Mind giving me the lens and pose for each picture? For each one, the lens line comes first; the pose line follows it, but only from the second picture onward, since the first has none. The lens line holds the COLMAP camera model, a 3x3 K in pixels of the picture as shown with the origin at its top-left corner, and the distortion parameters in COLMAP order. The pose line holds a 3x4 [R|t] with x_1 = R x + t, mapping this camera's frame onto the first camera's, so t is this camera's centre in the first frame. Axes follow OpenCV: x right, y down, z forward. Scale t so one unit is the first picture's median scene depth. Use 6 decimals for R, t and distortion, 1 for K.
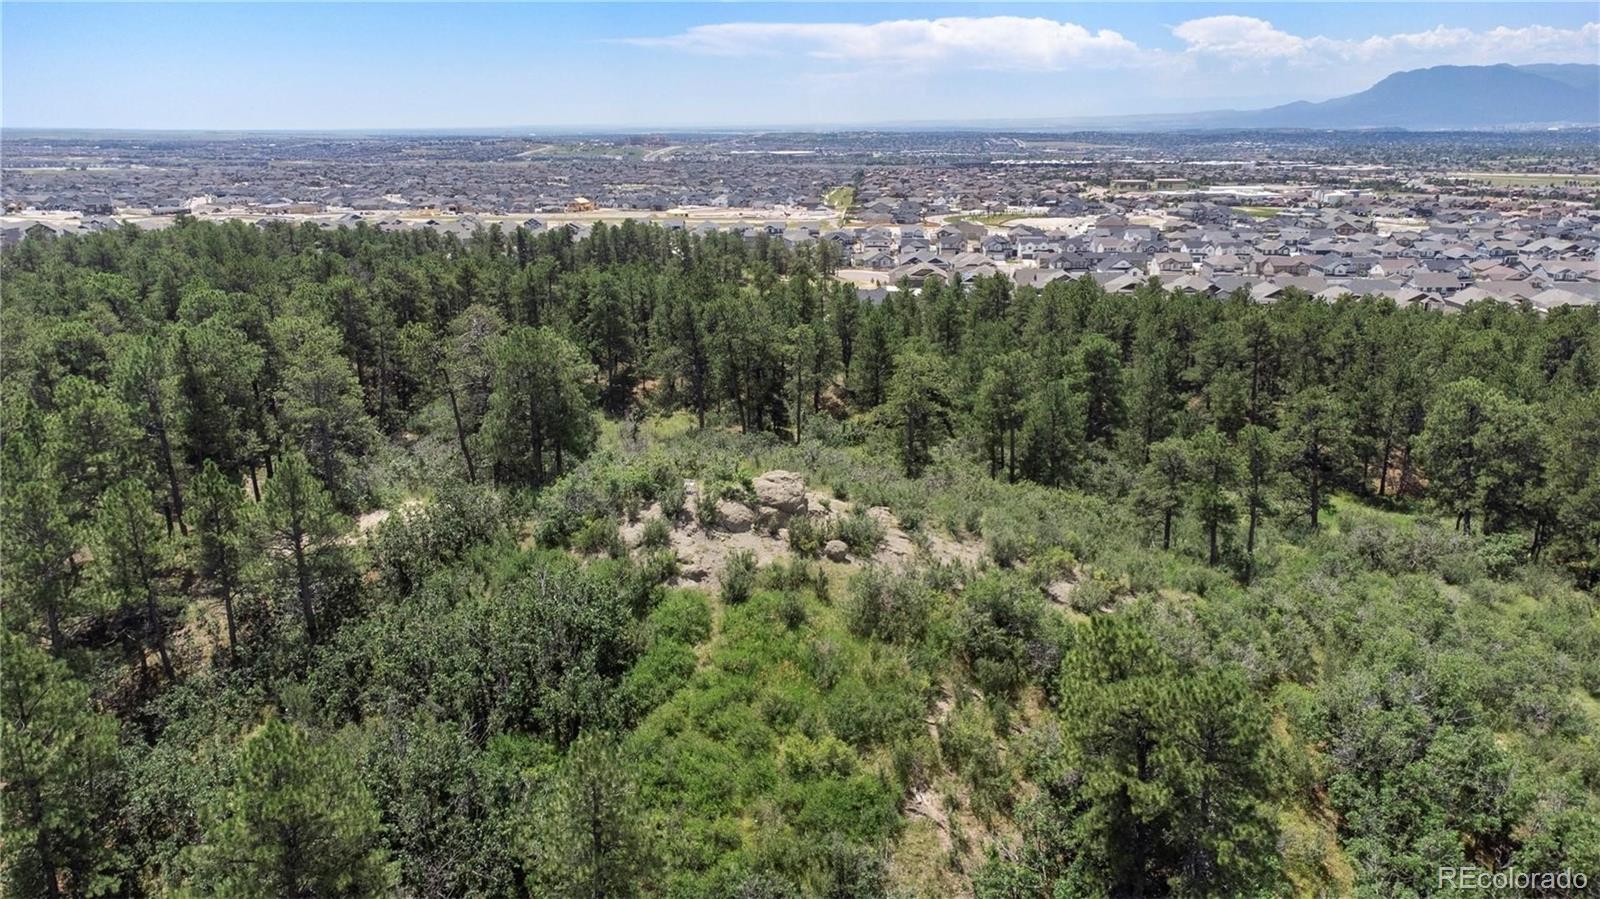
lens RADIAL K [[1190.7, 0, 800.0], [0, 1190.7, 449.5], [0, 0, 1]] dist [-0.001514, 0.001530]
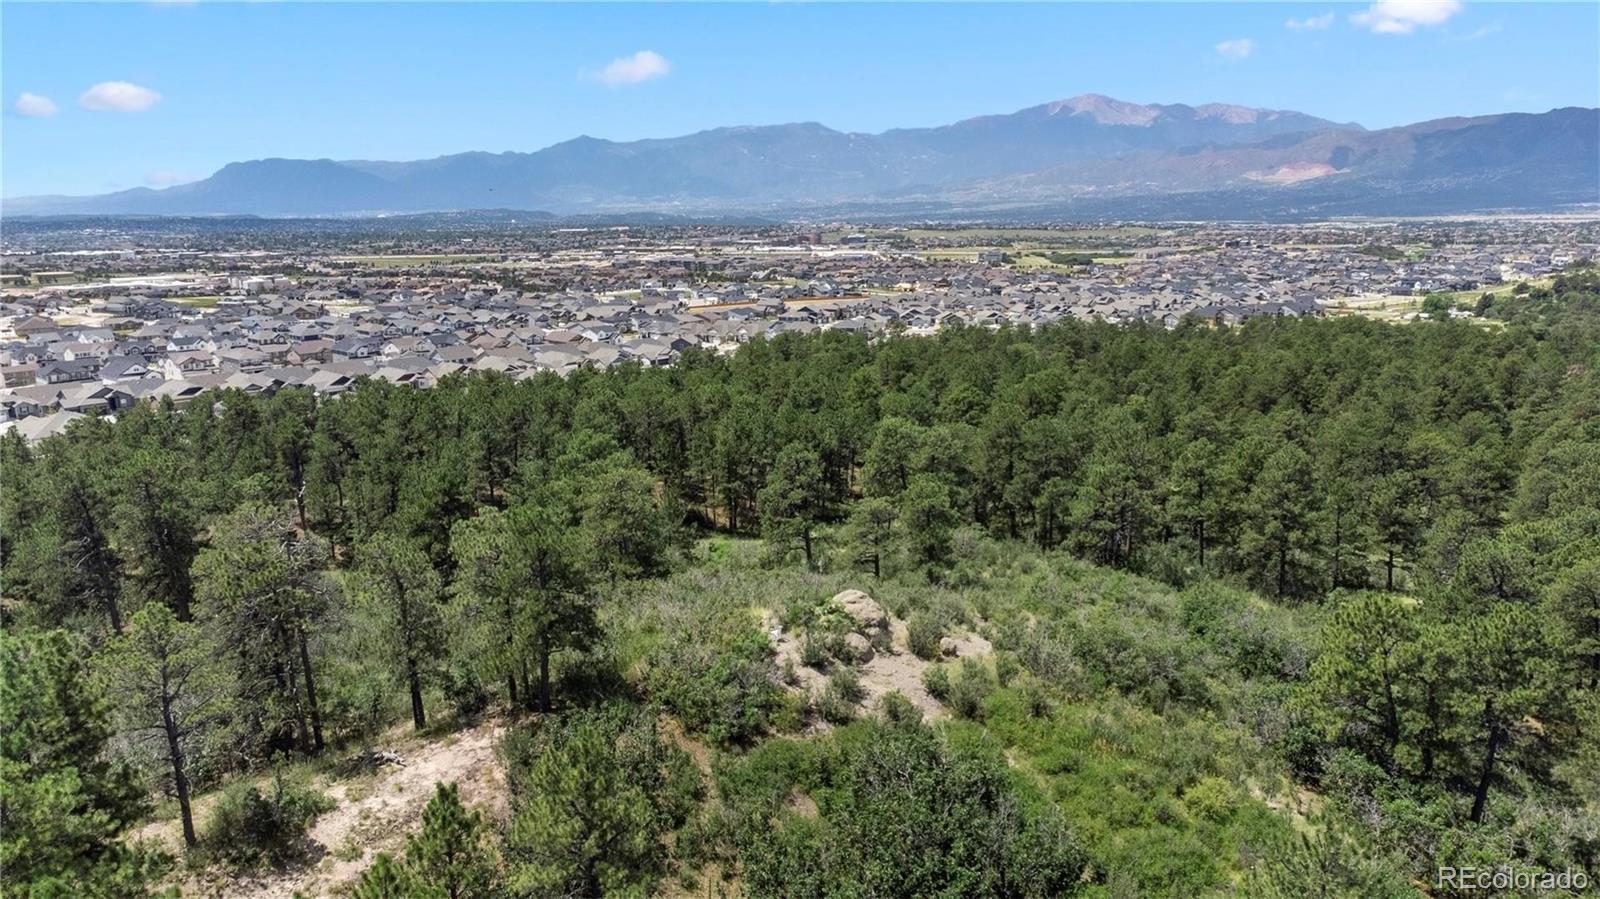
lens RADIAL K [[1190.7, 0, 800.0], [0, 1190.7, 449.5], [0, 0, 1]] dist [-0.001514, 0.001530]
pose [[0.539910, -0.159278, 0.826516, -0.153423], [0.215688, 0.975328, 0.047060, -0.027249], [-0.813619, 0.152862, 0.560943, 0.099410]]
